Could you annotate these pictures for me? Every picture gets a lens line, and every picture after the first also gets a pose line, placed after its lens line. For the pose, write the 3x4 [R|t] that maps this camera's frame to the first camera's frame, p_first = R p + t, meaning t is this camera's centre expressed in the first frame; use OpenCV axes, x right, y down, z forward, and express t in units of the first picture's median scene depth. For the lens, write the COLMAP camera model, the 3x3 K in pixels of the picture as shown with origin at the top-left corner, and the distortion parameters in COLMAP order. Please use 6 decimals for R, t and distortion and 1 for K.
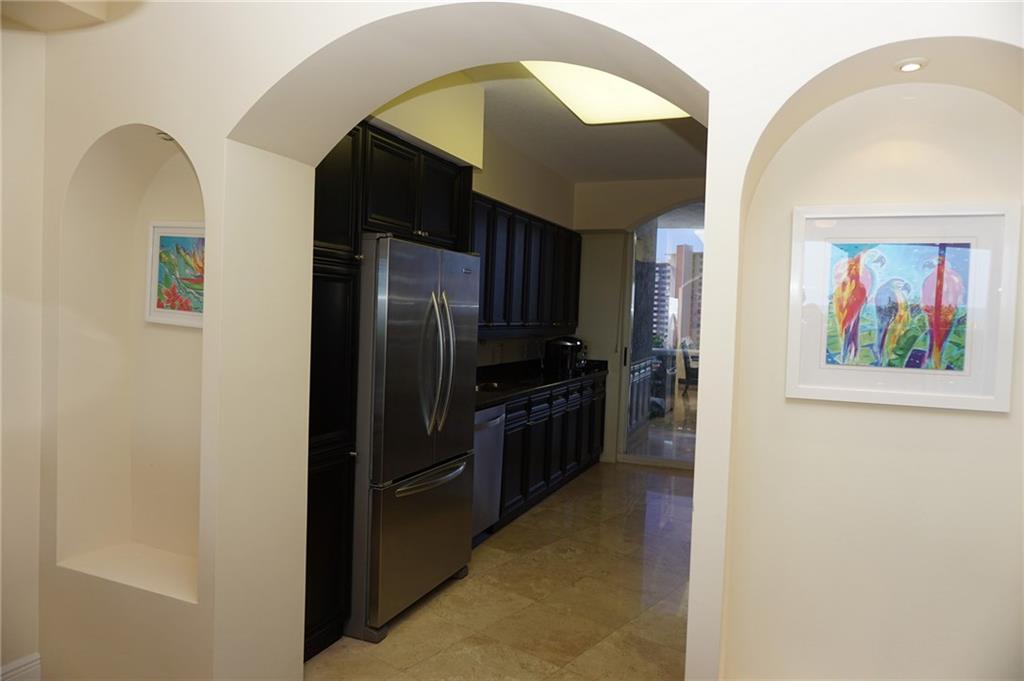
lens RADIAL K [[682.7, 0, 514.8], [0, 682.7, 337.1], [0, 0, 1]] dist [-0.031302, 0.006475]
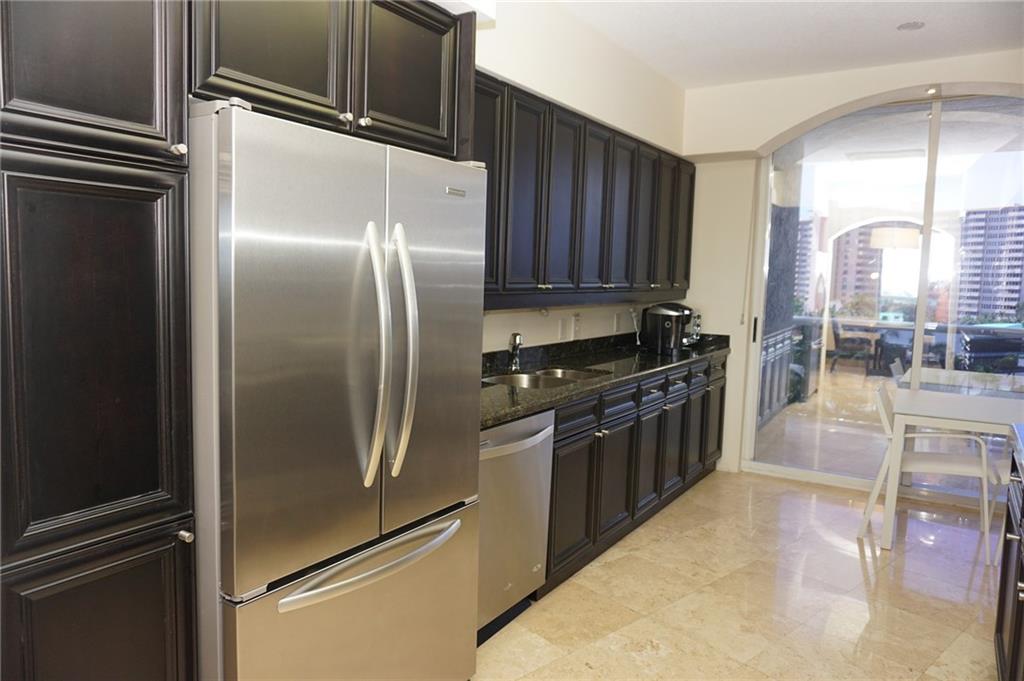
lens RADIAL K [[682.7, 0, 514.8], [0, 682.7, 337.1], [0, 0, 1]] dist [-0.031302, 0.006475]
pose [[0.982537, 0.010169, -0.185790, 0.048378], [0.000023, 0.998499, 0.054776, -0.003991], [0.186068, -0.053823, 0.981062, 0.255202]]
